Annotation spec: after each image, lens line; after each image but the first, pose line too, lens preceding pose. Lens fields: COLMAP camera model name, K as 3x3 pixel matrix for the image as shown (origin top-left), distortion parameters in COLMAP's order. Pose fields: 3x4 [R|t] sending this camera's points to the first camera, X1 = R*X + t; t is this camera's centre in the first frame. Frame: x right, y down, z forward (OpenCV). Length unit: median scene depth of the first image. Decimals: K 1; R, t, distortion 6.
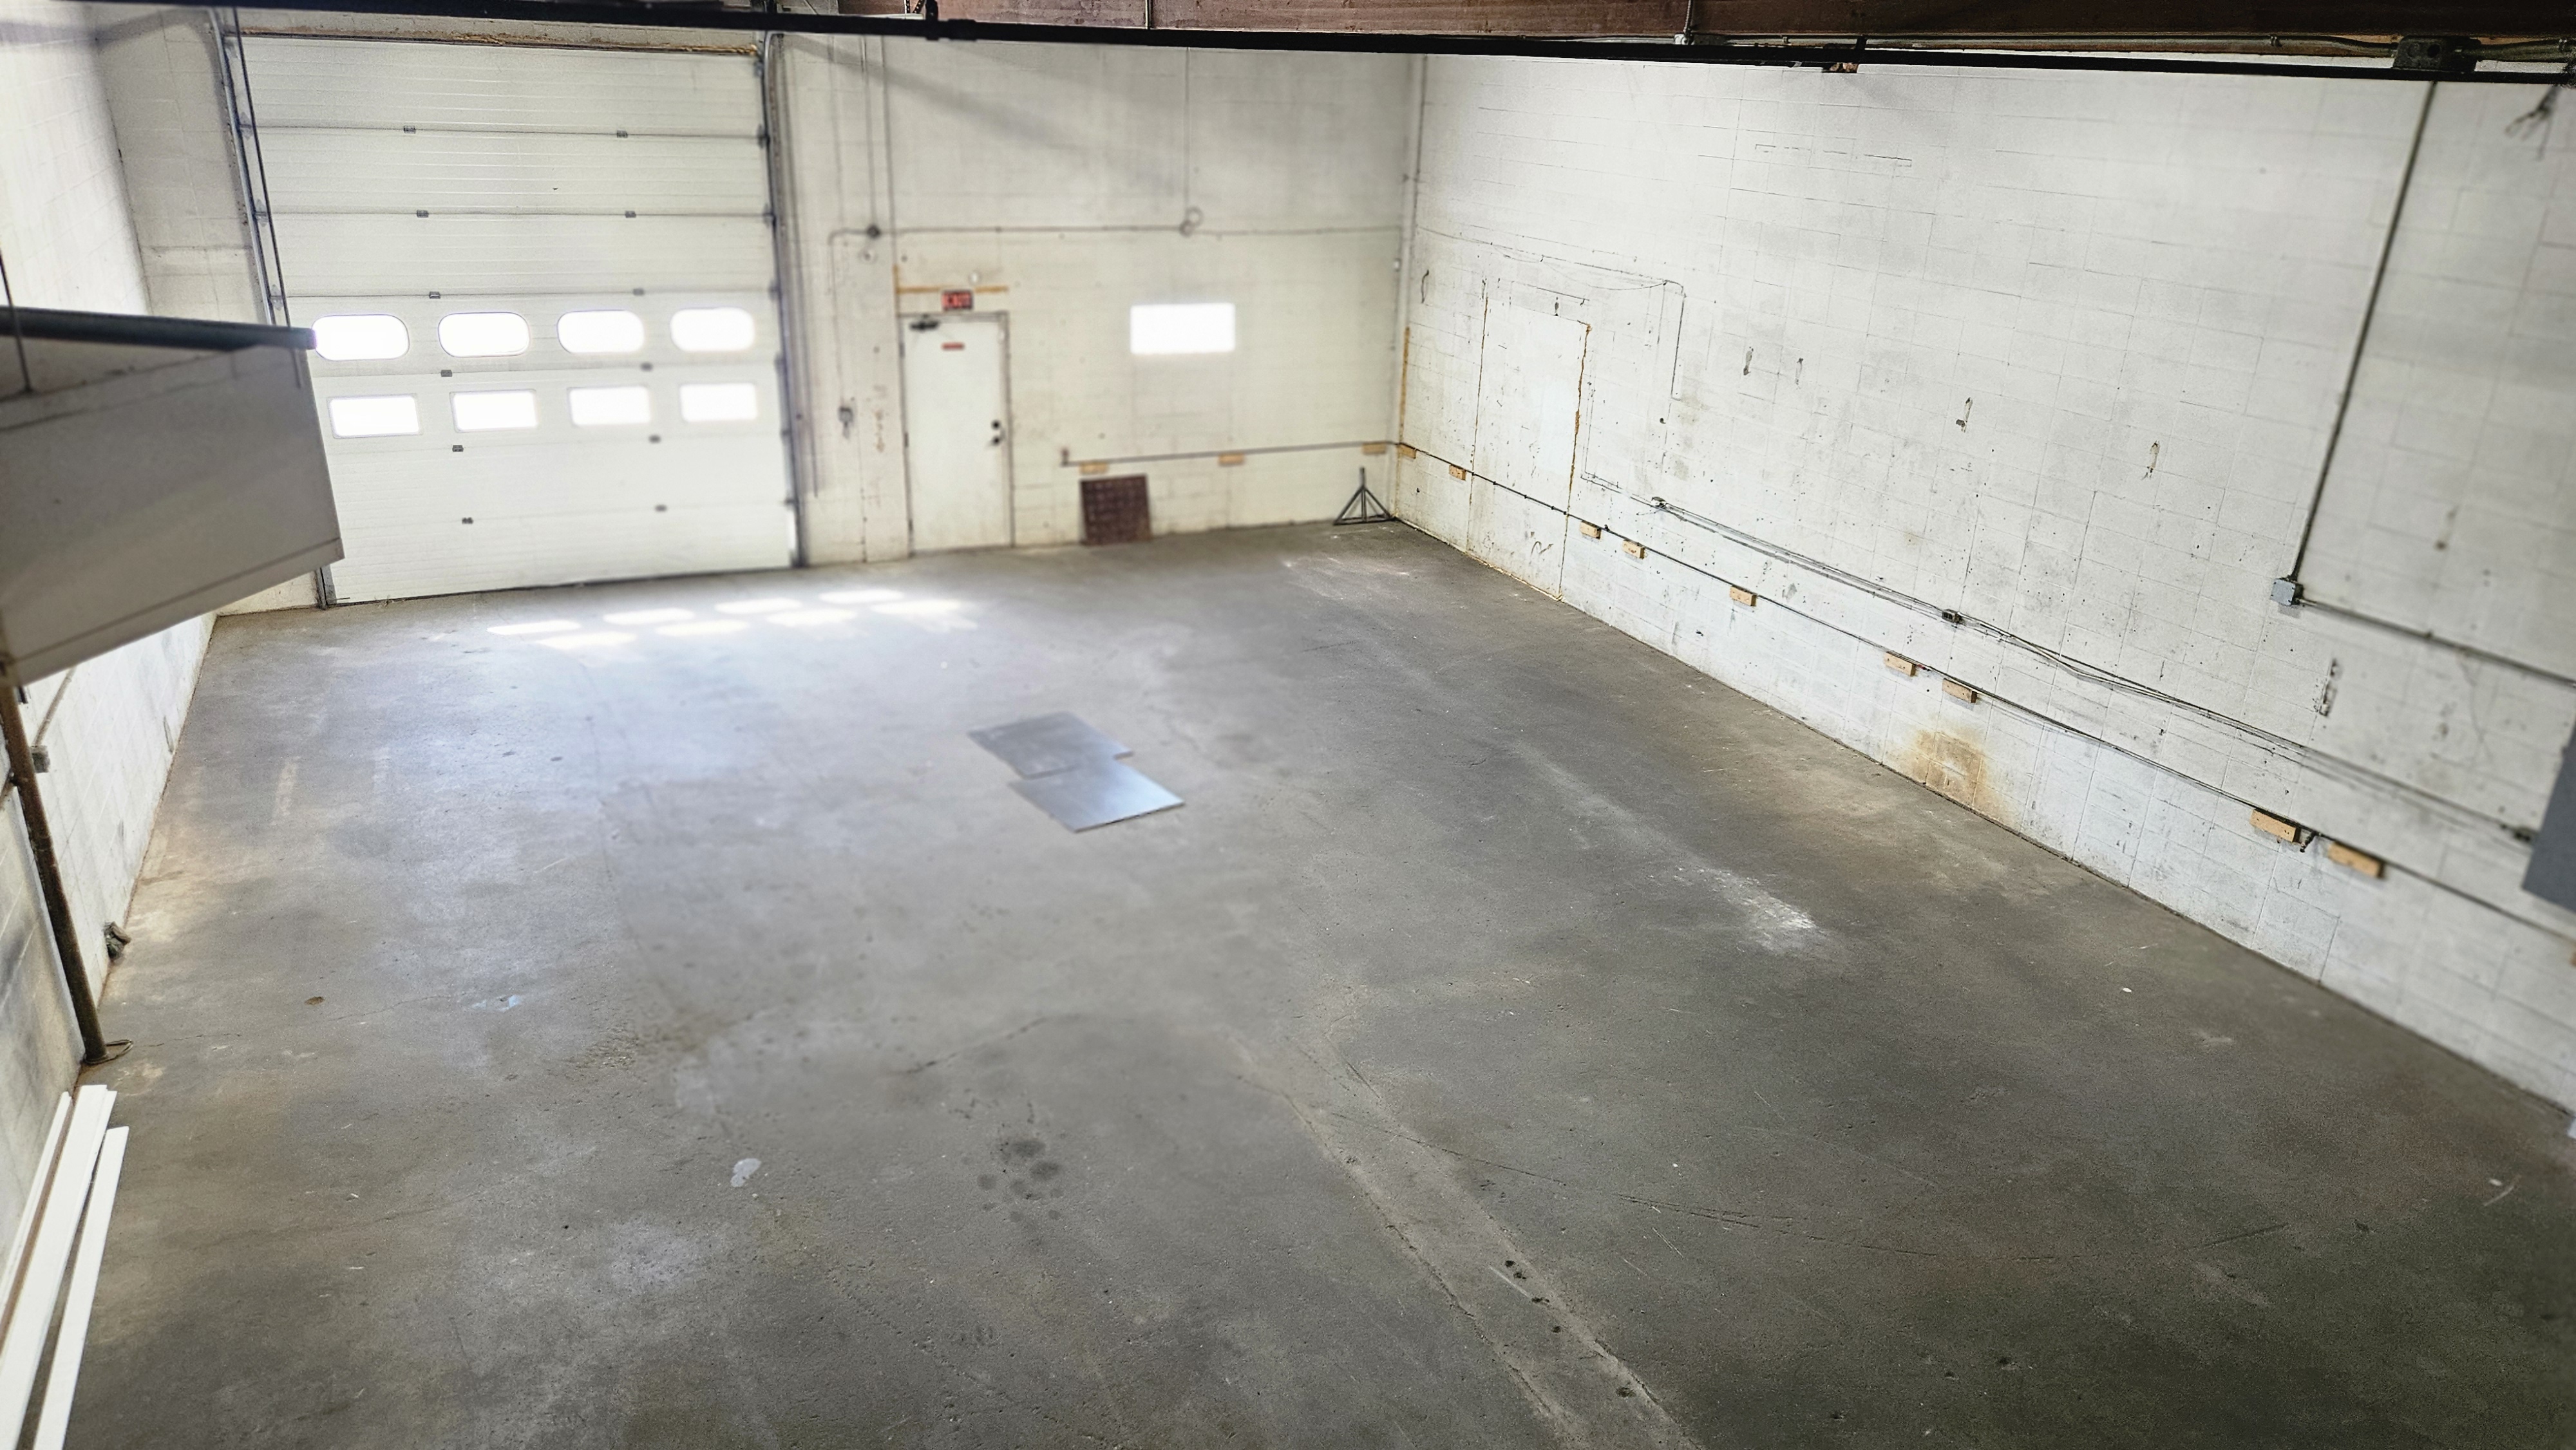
lens RADIAL K [[1723.7, 0, 1271.7], [0, 1723.7, 730.4], [0, 0, 1]] dist [0.069211, -0.070040]
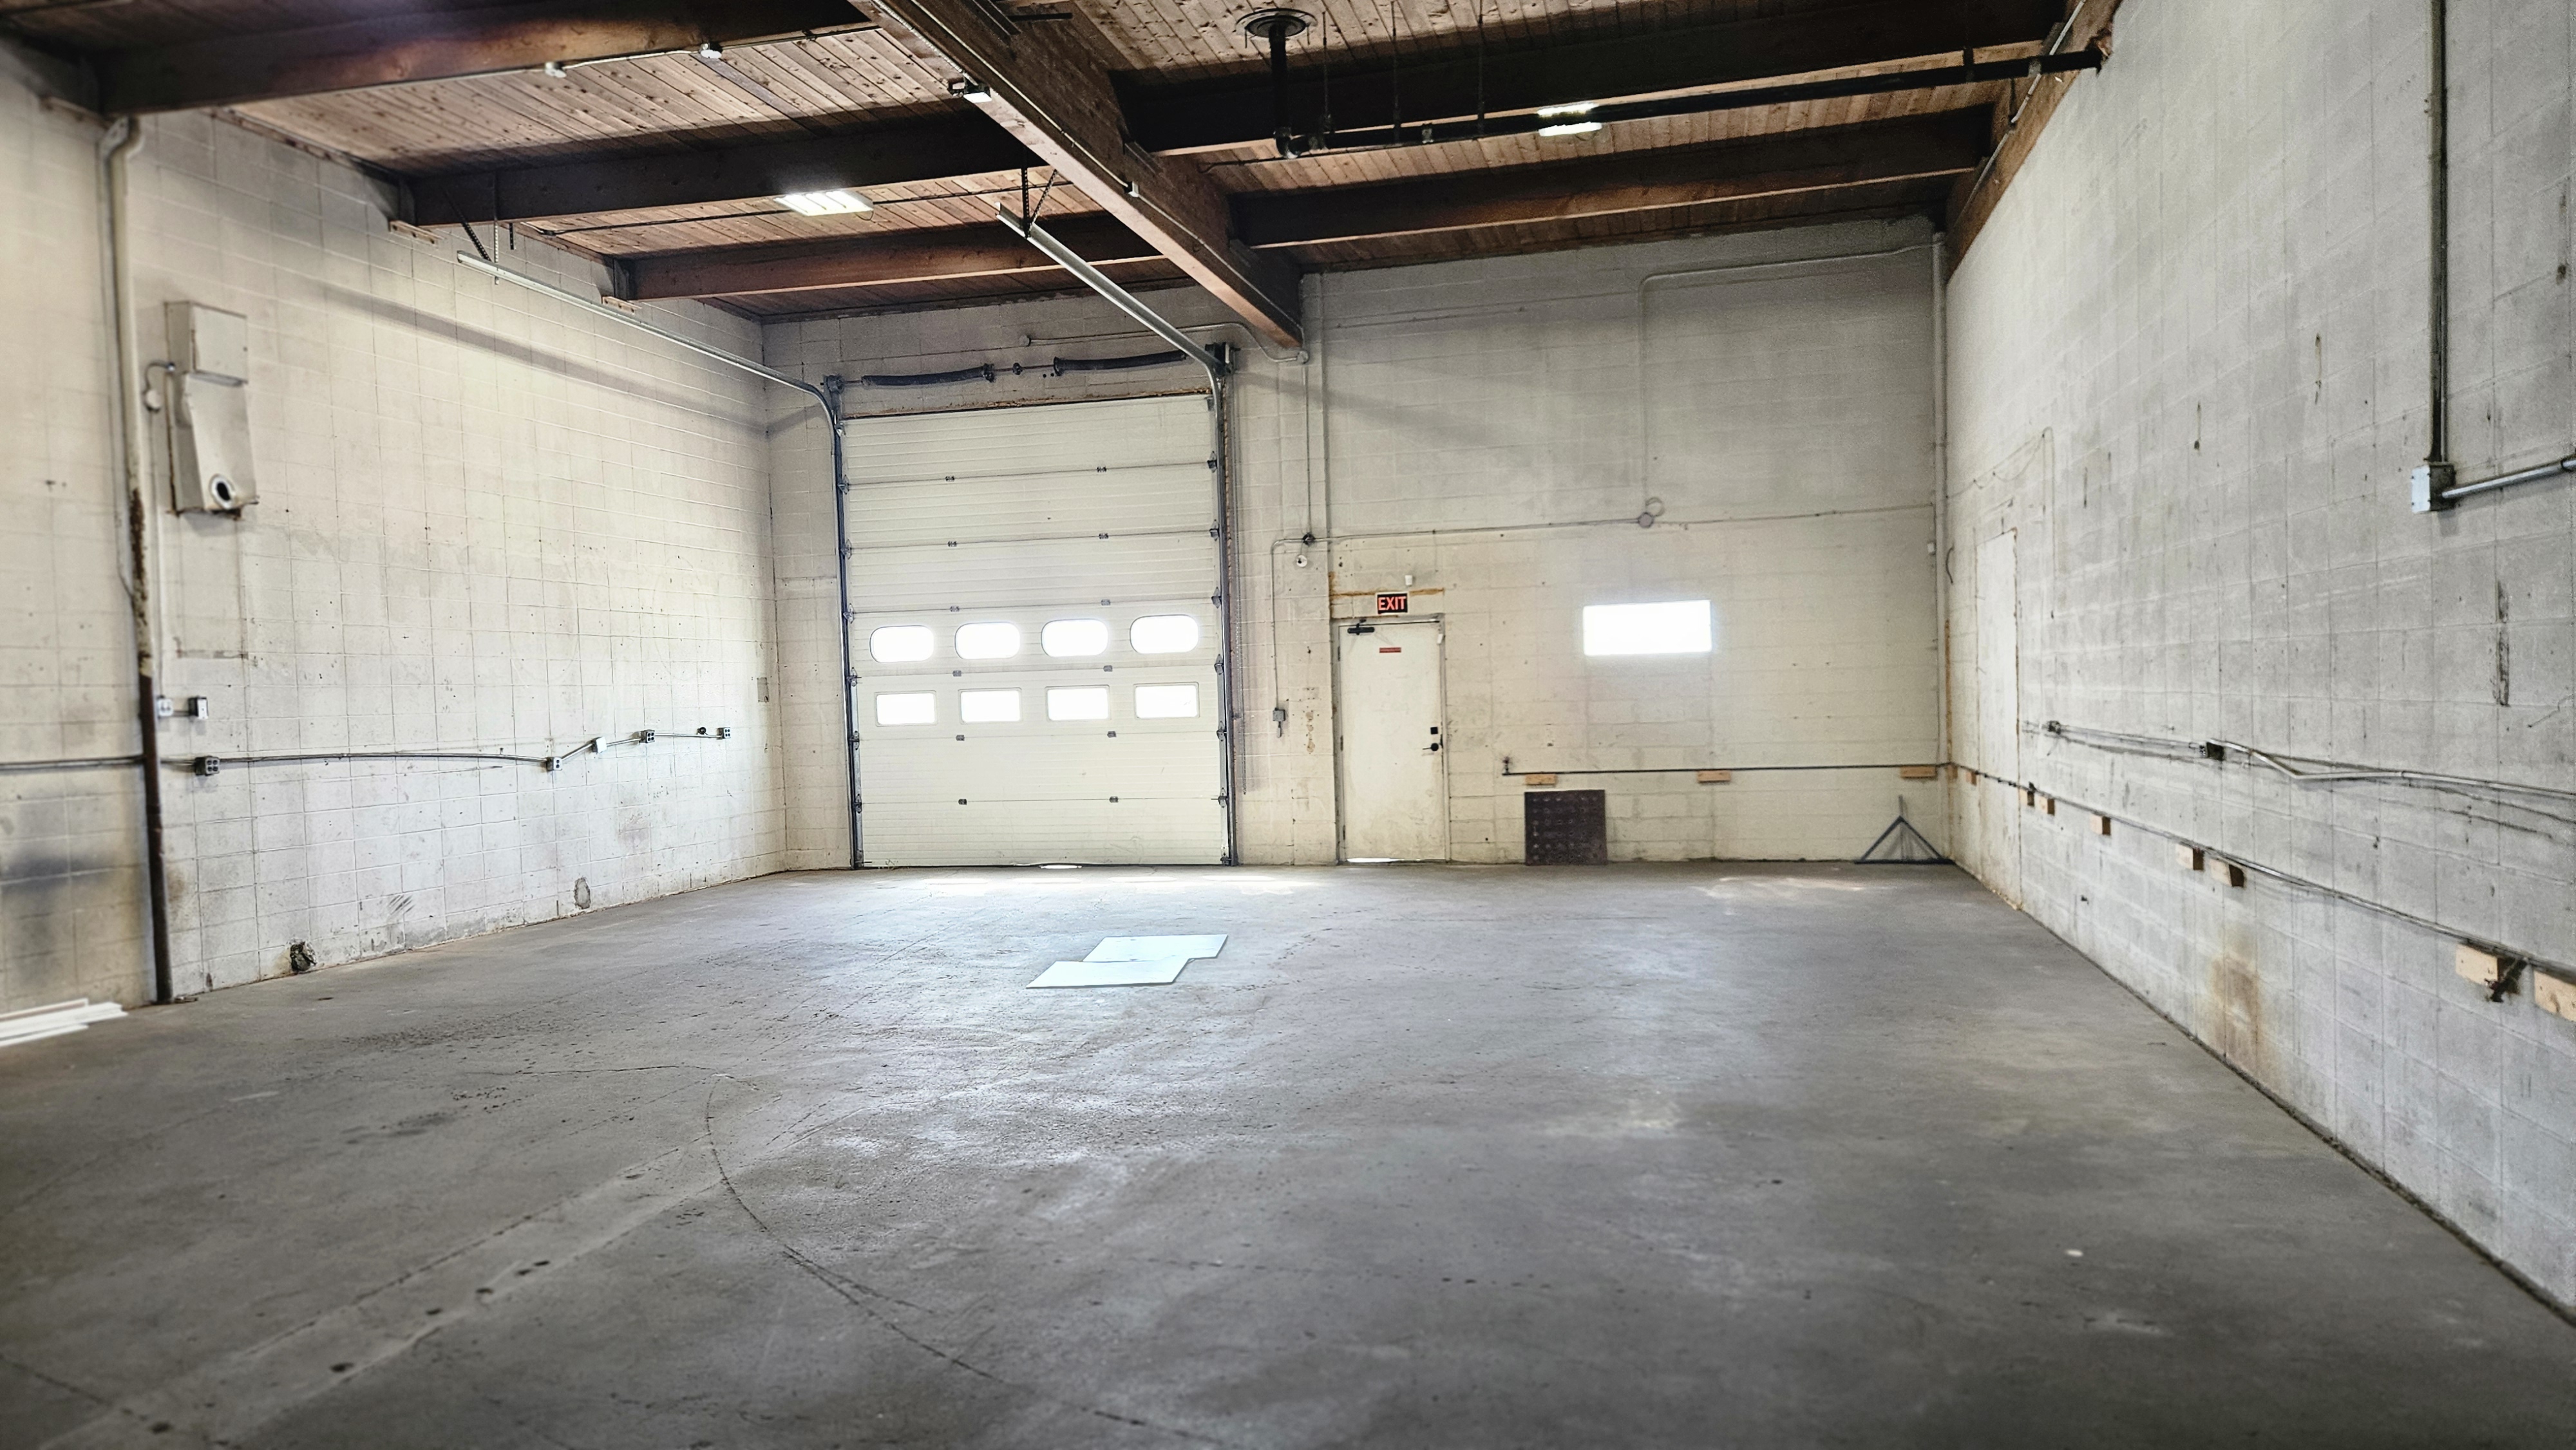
lens RADIAL K [[1723.7, 0, 1260.6], [0, 1723.7, 734.4], [0, 0, 1]] dist [0.069211, -0.070040]
pose [[0.769470, -0.044904, -0.637103, 0.396008], [-0.180799, 0.941408, -0.284714, 0.120163], [0.612559, 0.334266, 0.716266, 0.280051]]
